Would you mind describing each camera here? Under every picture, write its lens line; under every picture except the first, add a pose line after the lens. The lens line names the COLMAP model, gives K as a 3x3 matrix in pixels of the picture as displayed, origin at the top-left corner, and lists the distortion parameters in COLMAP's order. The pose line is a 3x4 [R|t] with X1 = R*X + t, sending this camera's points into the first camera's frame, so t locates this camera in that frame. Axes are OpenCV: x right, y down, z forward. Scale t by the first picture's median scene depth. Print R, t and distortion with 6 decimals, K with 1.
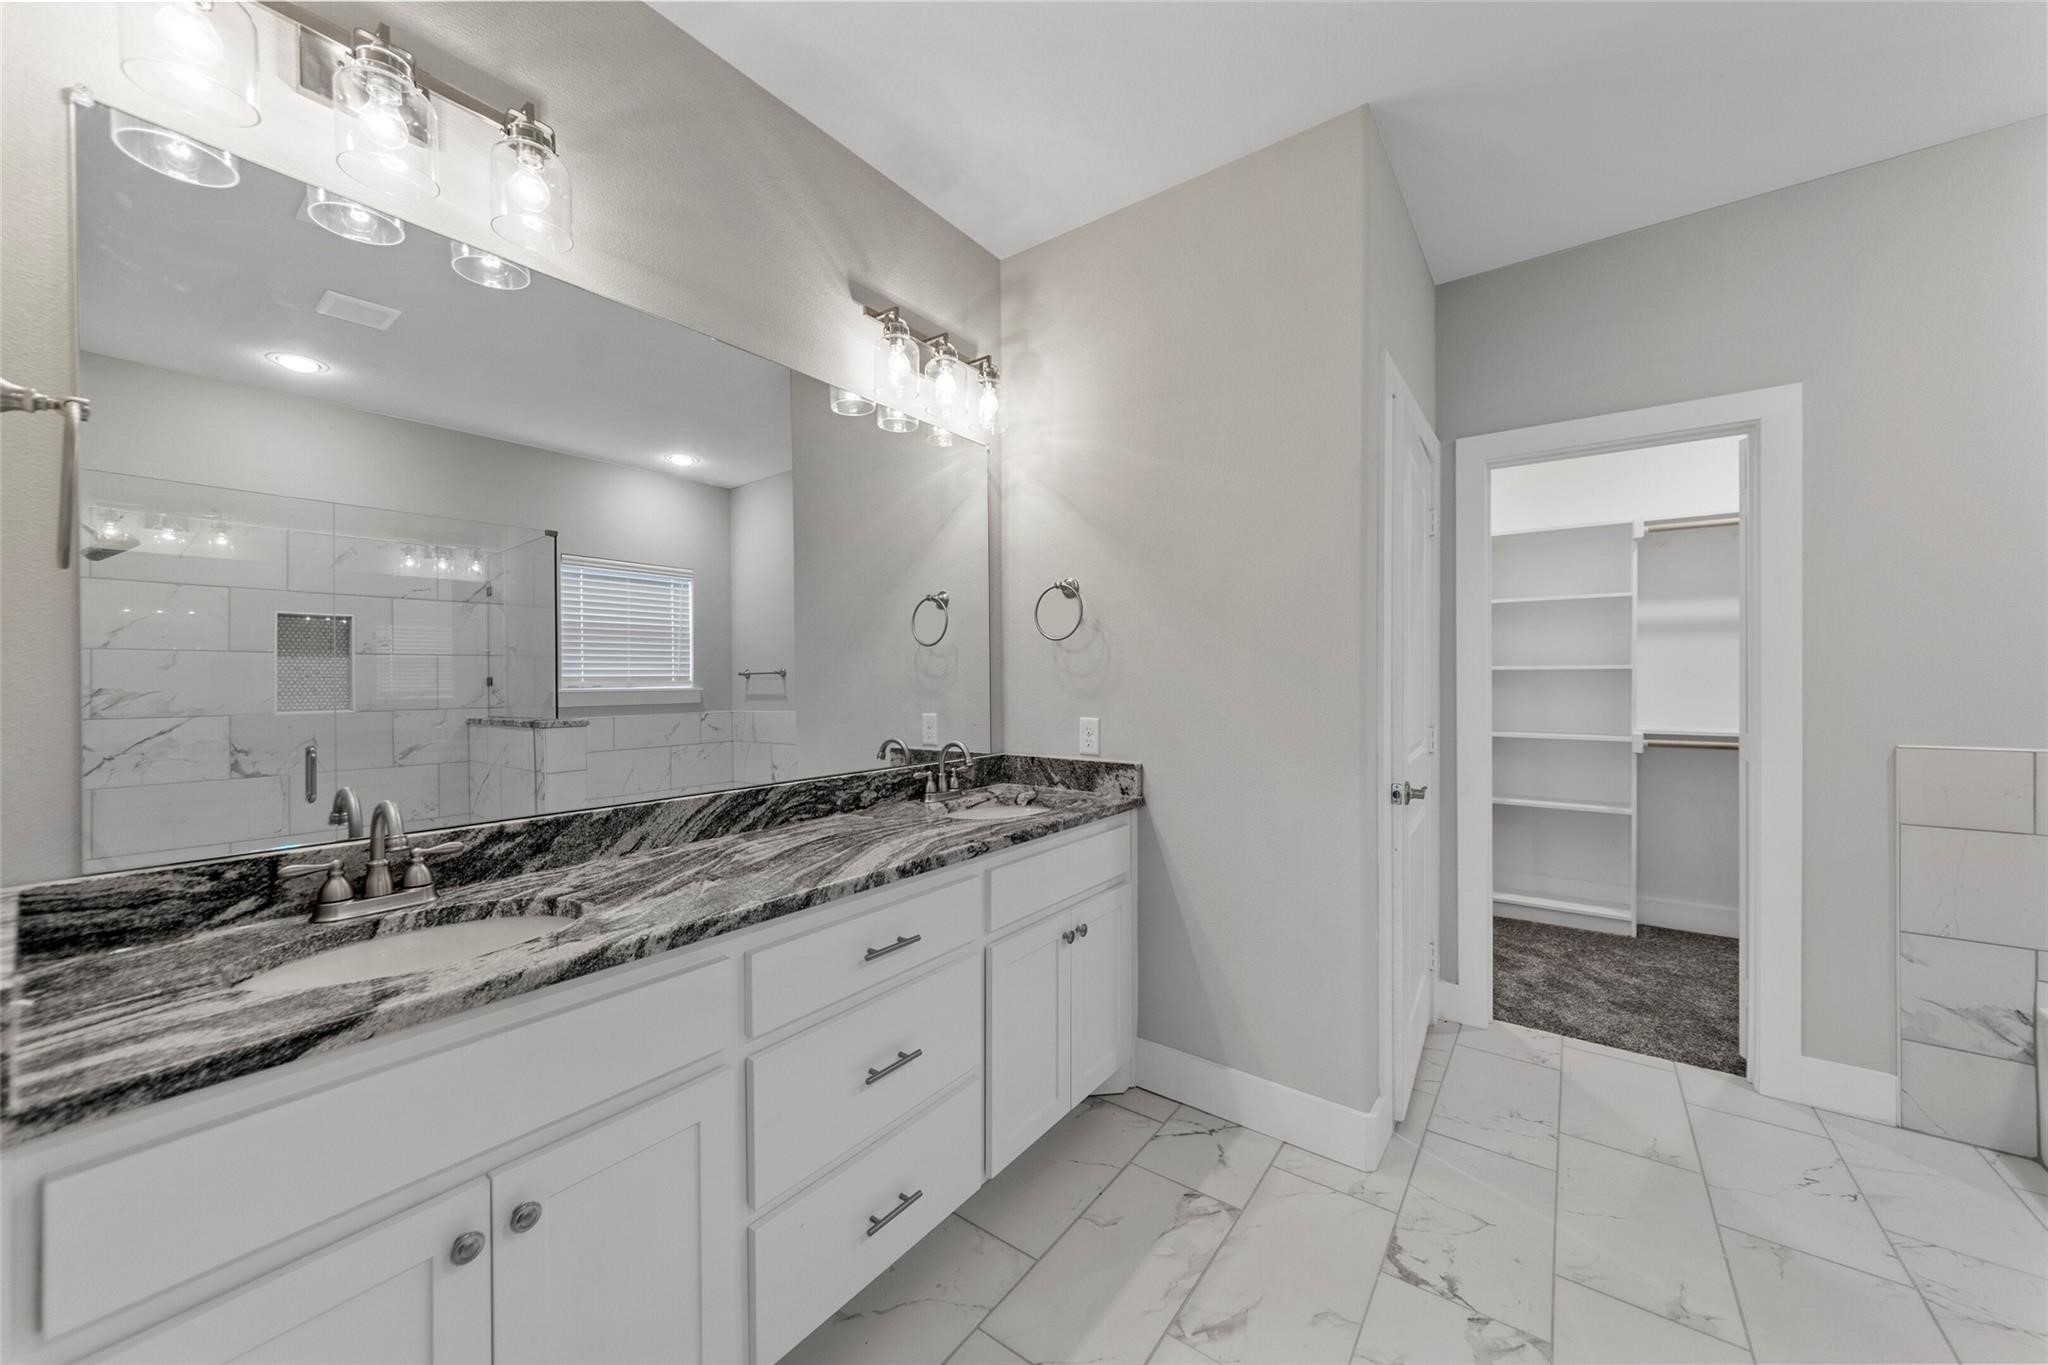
lens RADIAL K [[731.7, 0, 1039.0], [0, 731.7, 683.0], [0, 0, 1]] dist [-0.002978, -0.000207]
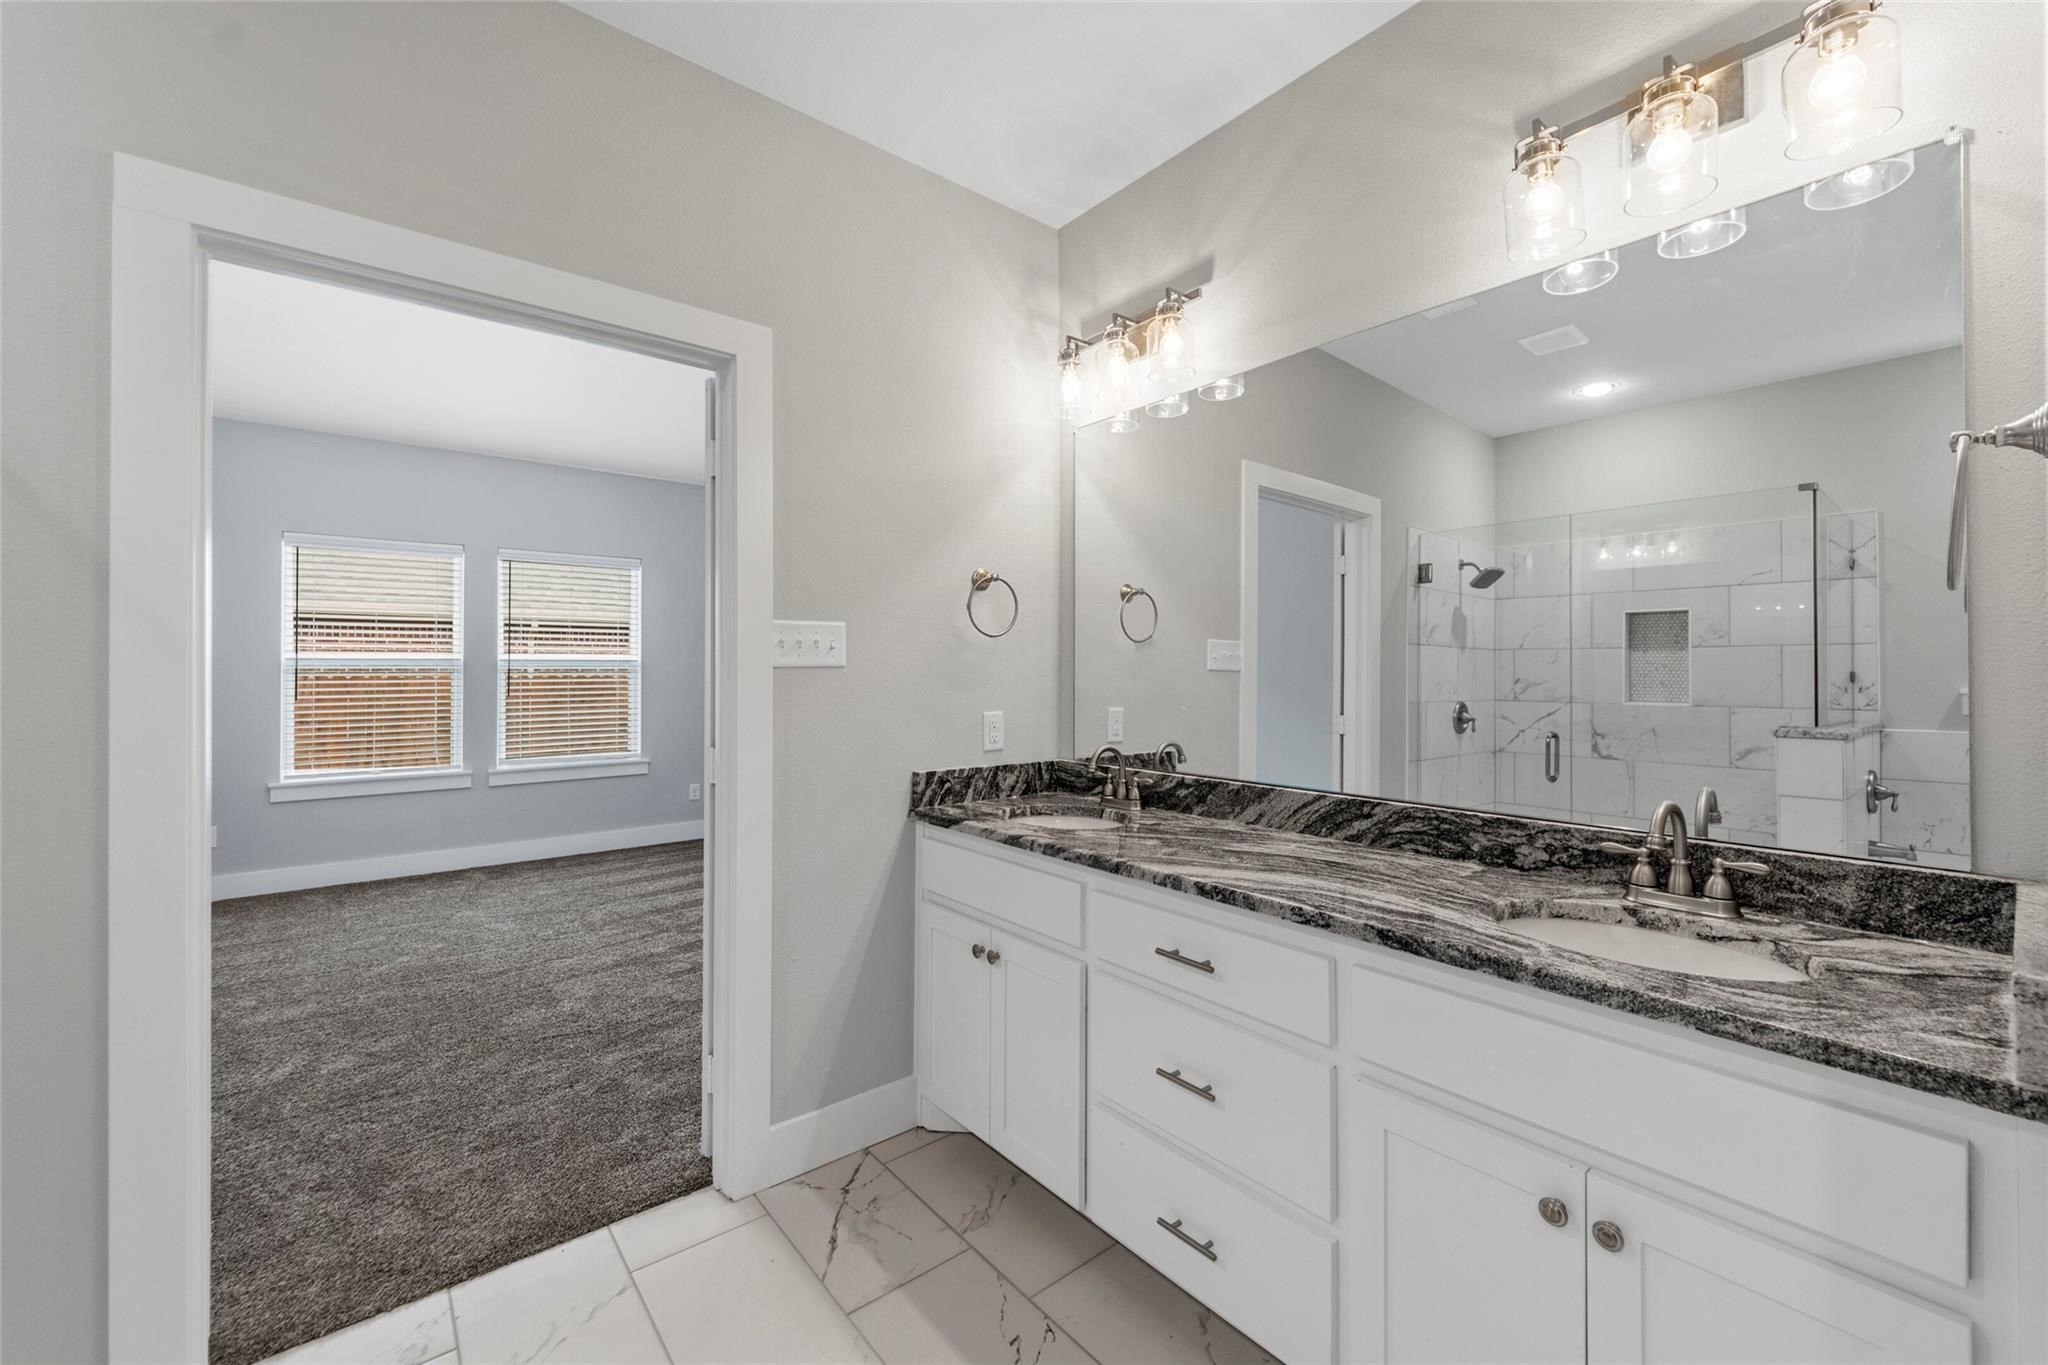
lens RADIAL K [[813.7, 0, 1030.9], [0, 813.7, 660.5], [0, 0, 1]] dist [0.000012, 0.000380]
pose [[-0.242362, -0.005585, -0.970170, 0.719319], [-0.006930, 0.999968, -0.004025, -0.023925], [0.970161, 0.005748, -0.242393, 0.849426]]
